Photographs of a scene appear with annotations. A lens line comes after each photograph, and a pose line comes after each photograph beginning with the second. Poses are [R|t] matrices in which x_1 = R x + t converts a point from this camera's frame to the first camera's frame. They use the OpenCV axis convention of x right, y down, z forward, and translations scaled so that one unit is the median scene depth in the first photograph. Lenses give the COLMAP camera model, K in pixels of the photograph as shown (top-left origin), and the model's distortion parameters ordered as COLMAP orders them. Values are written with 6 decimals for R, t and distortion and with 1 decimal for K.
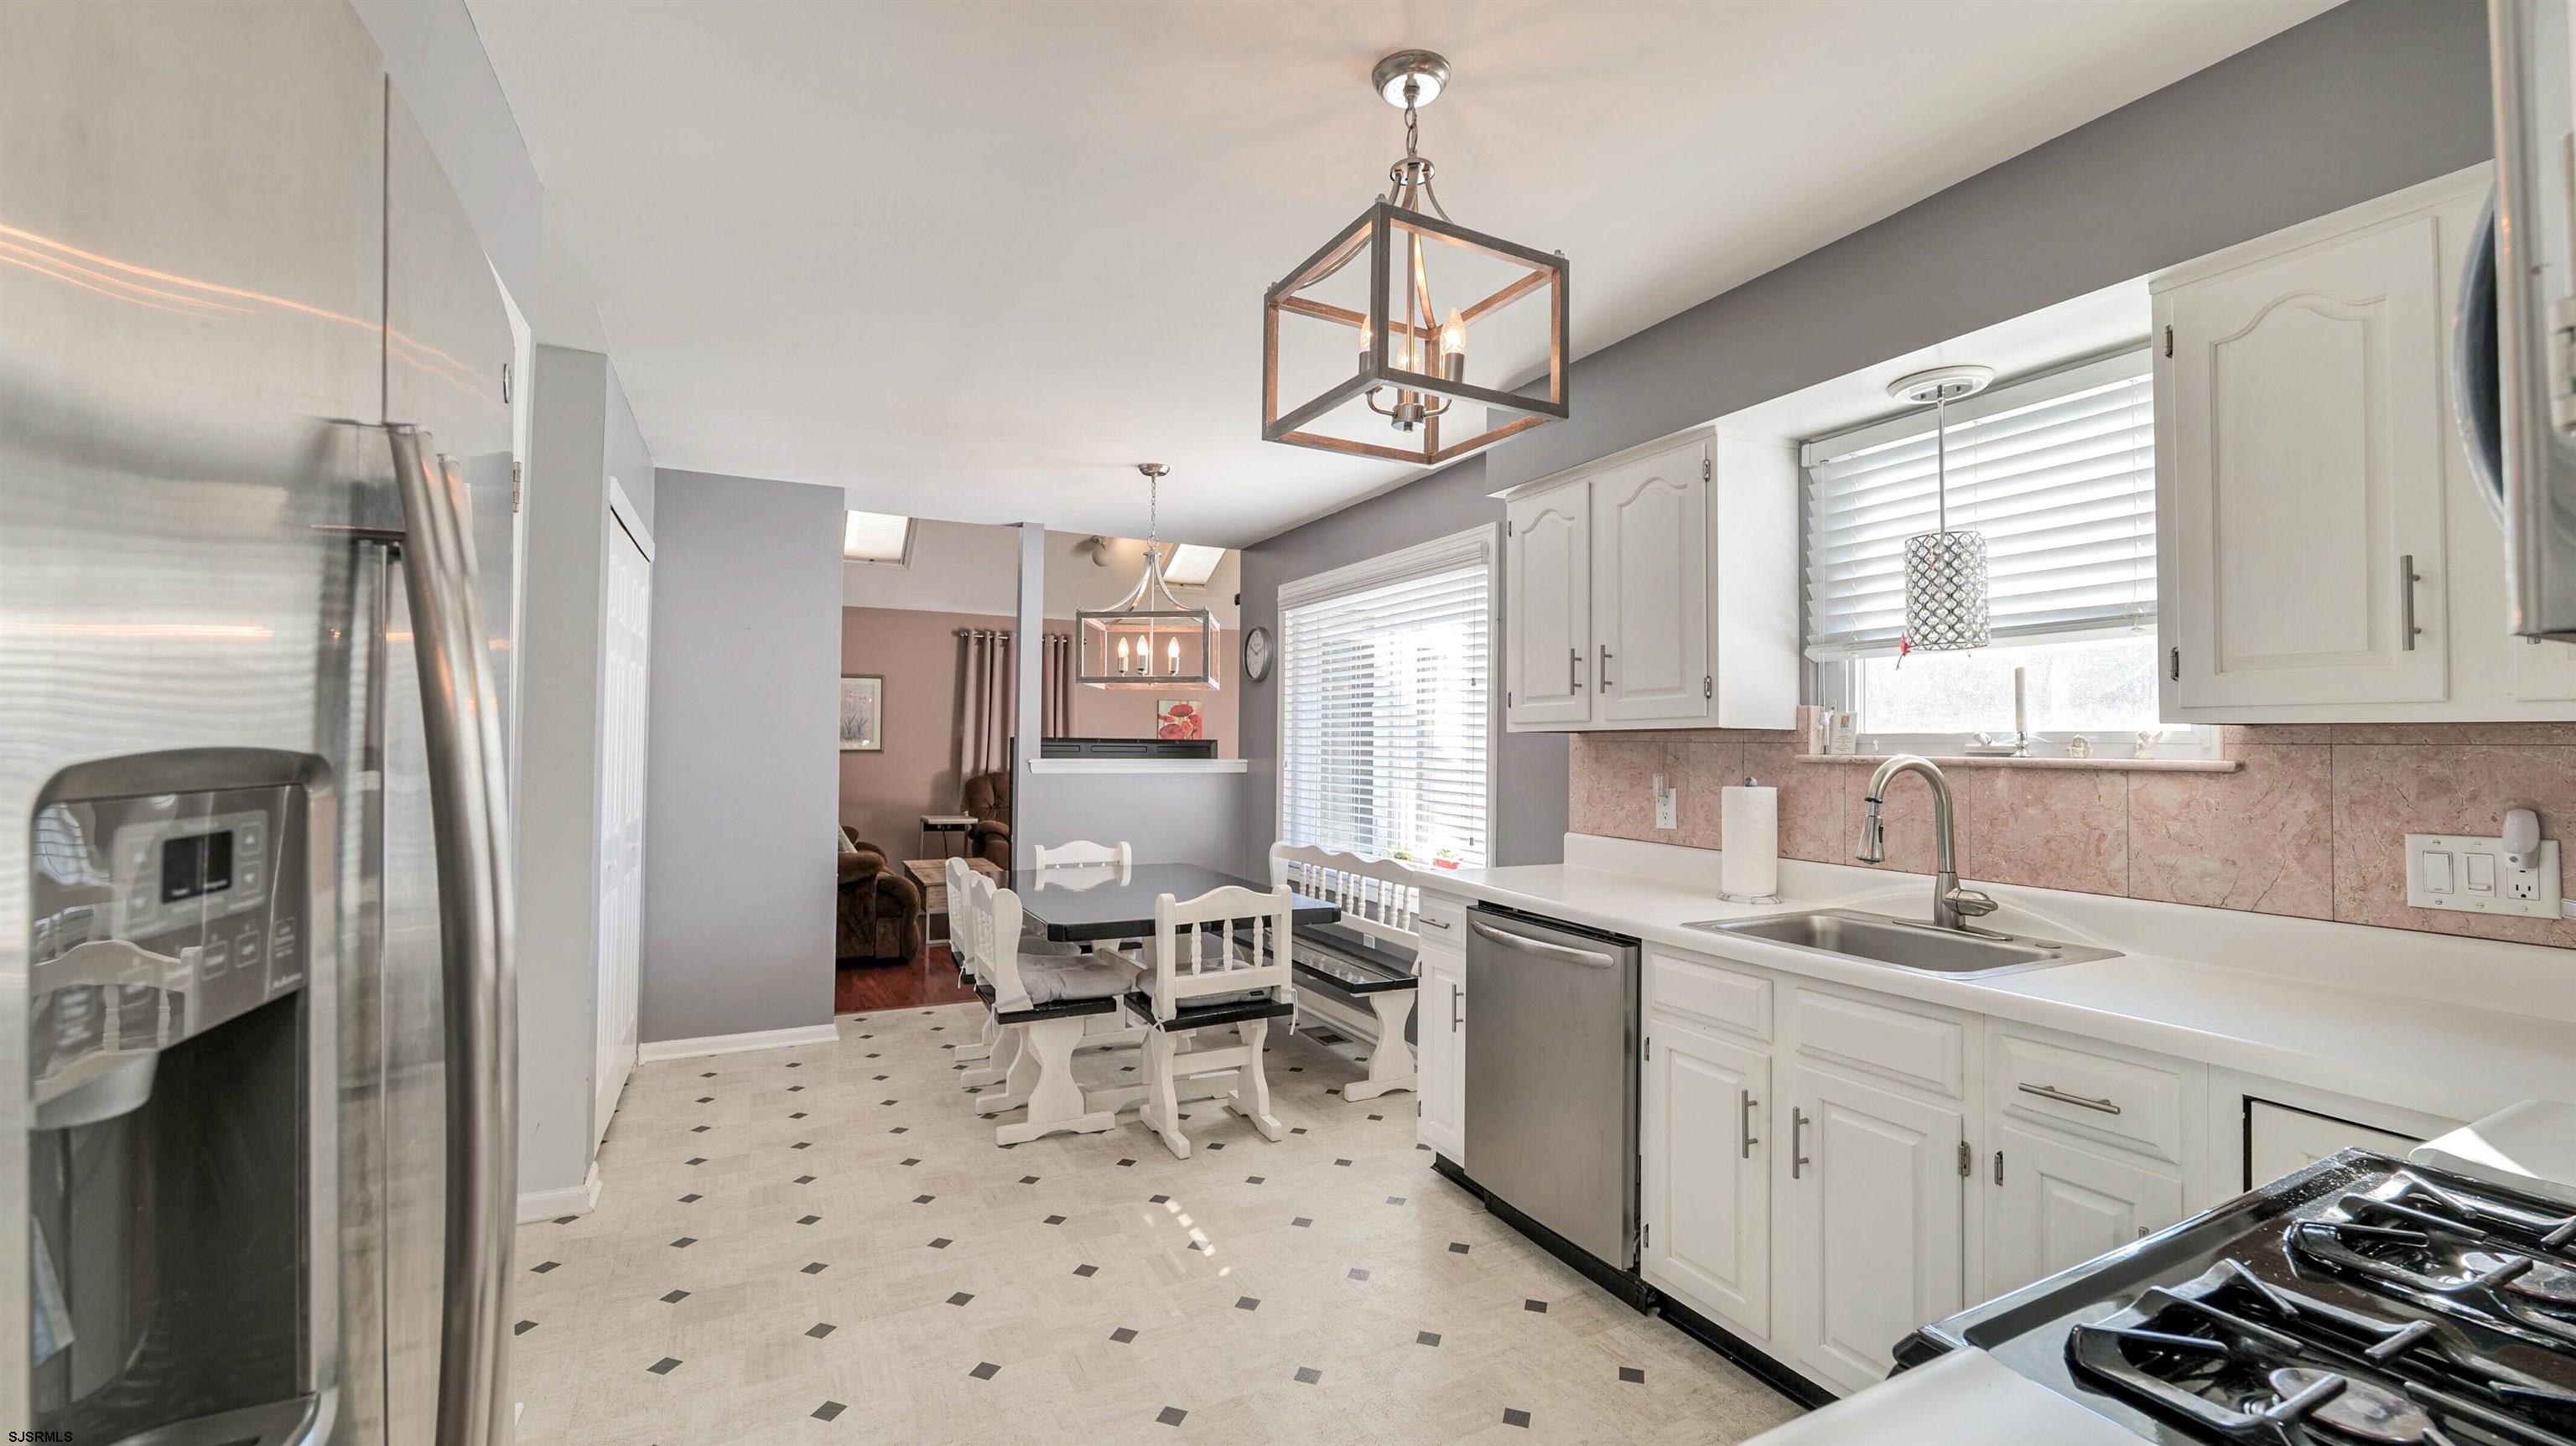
lens RADIAL K [[1044.5, 0, 1280.0], [0, 1044.5, 717.3], [0, 0, 1]] dist [-0.016431, 0.000212]
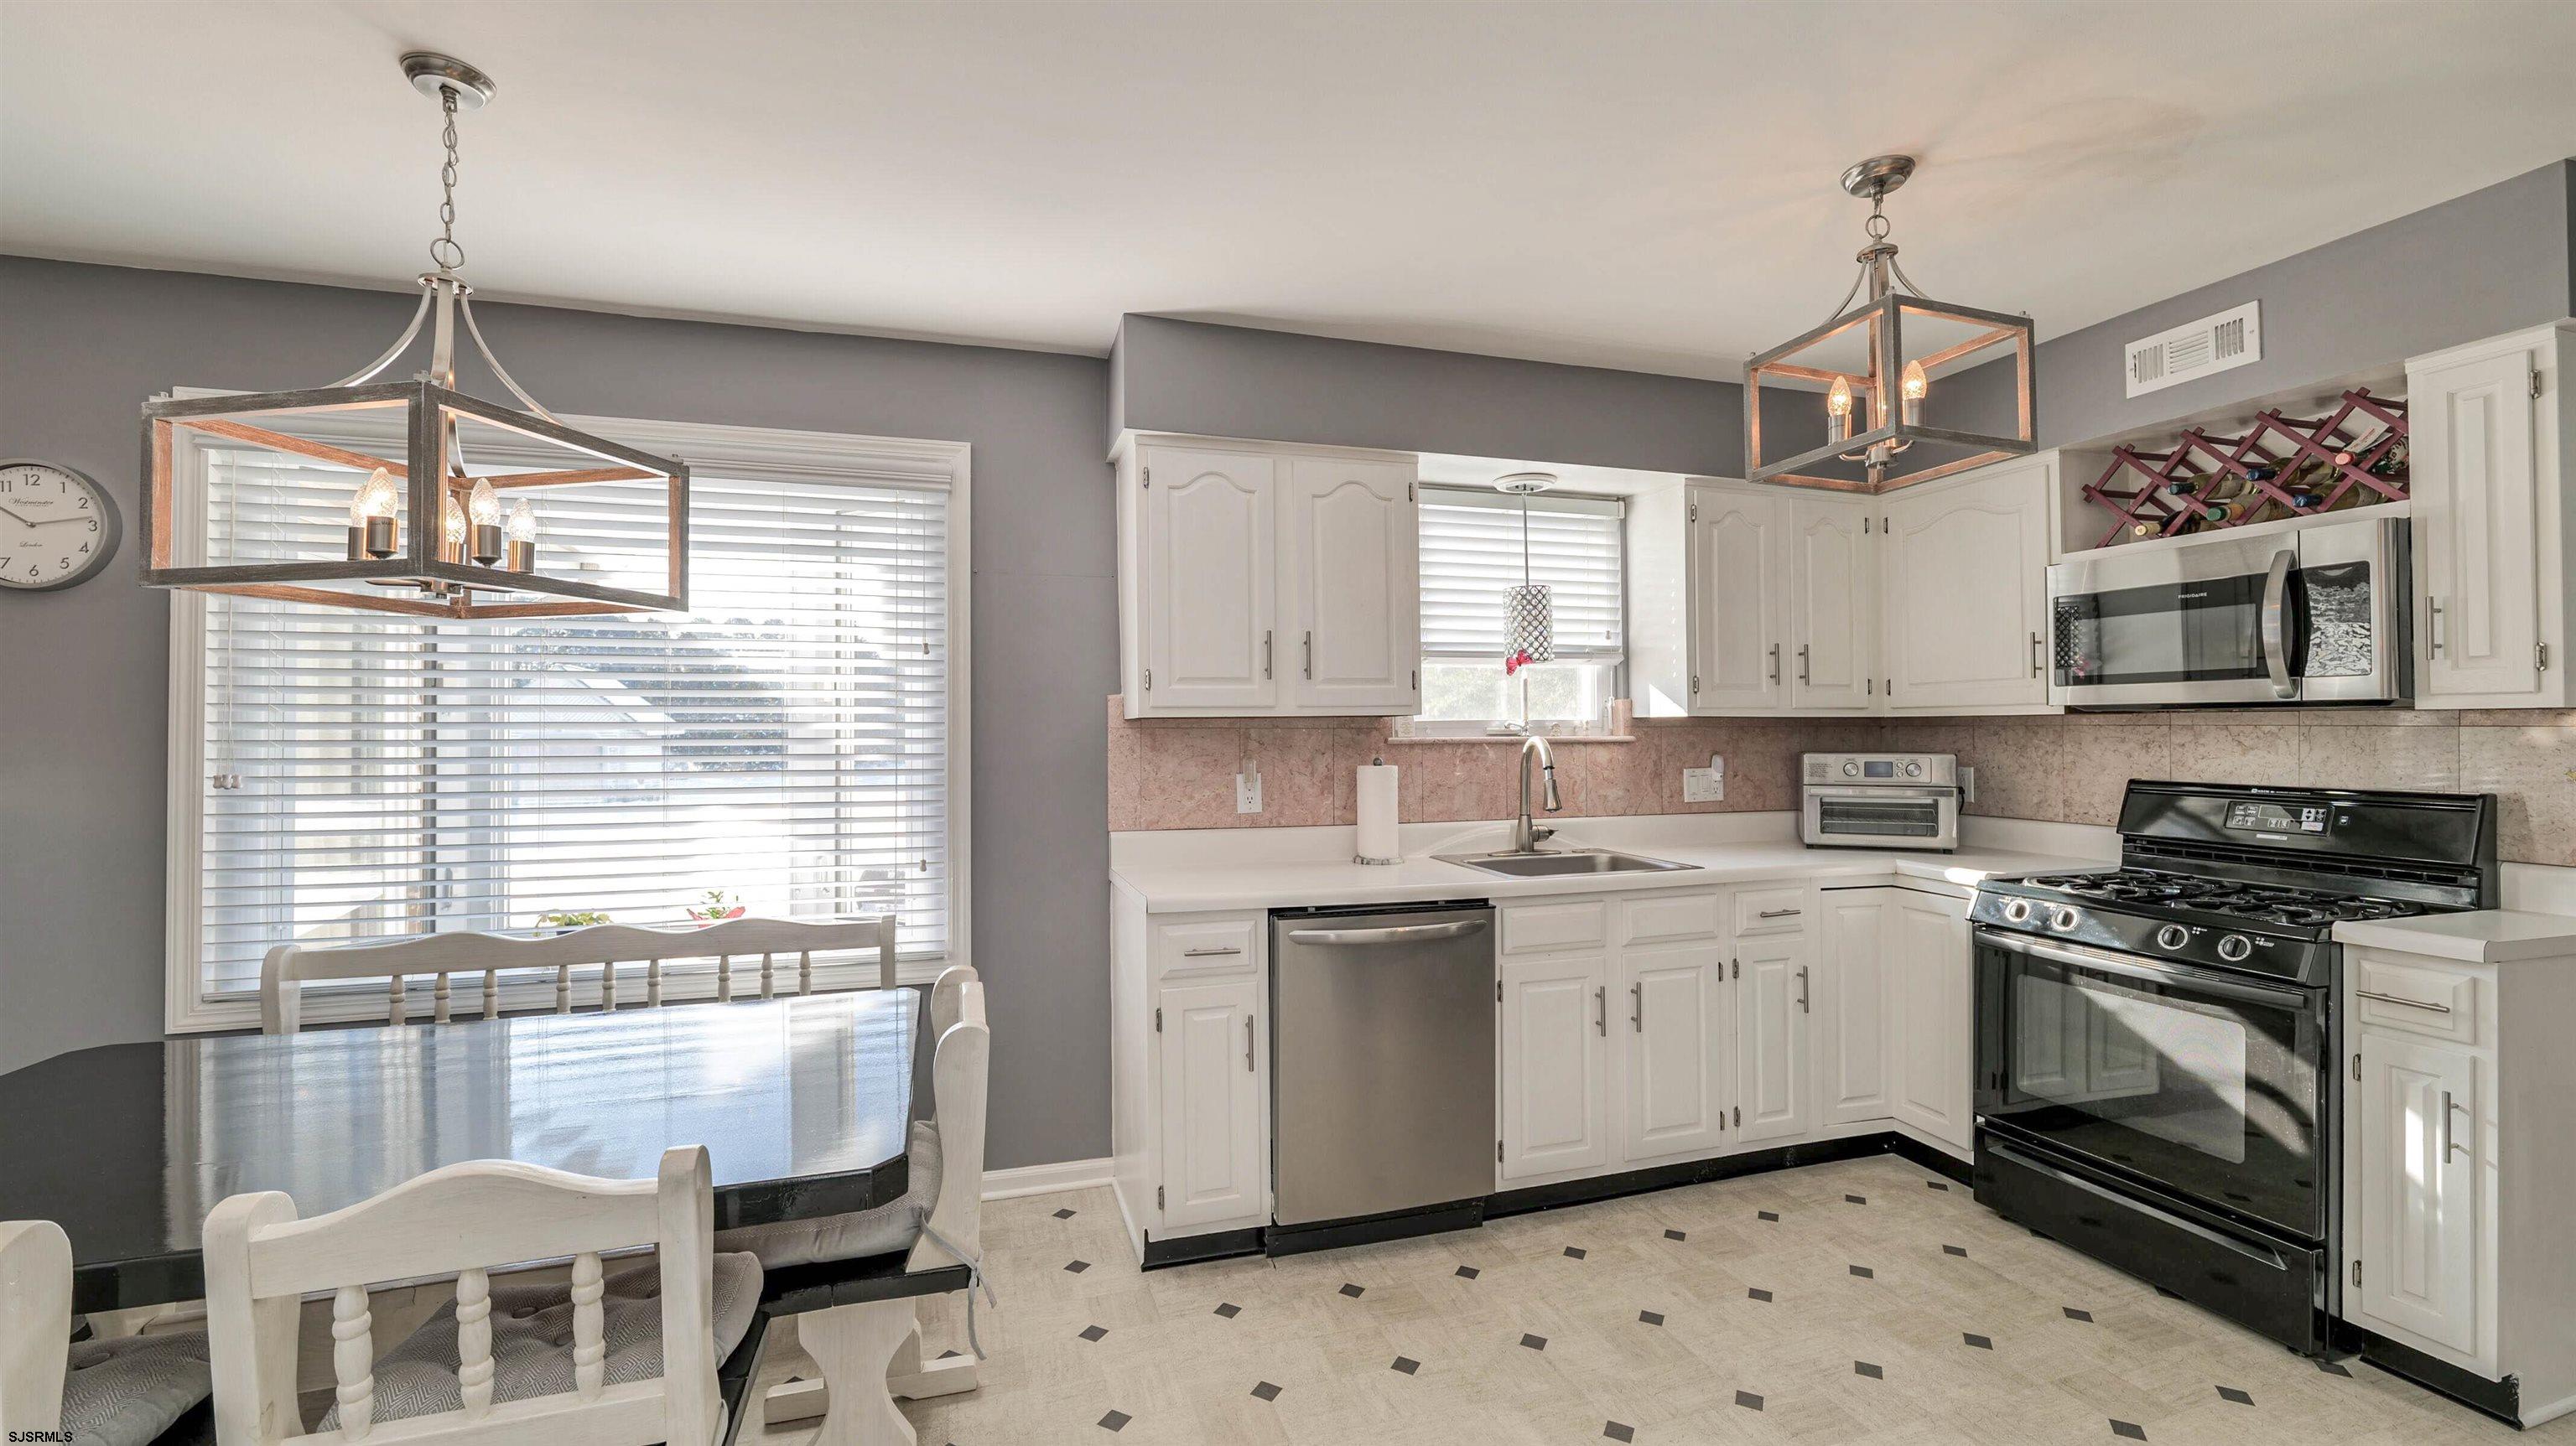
lens RADIAL K [[1044.5, 0, 1280.0], [0, 1044.5, 717.3], [0, 0, 1]] dist [-0.016431, 0.000212]
pose [[0.158118, 0.006040, 0.987402, -0.831900], [-0.017472, 0.999842, -0.003318, 0.020871], [-0.987266, -0.016727, 0.158199, 1.058227]]
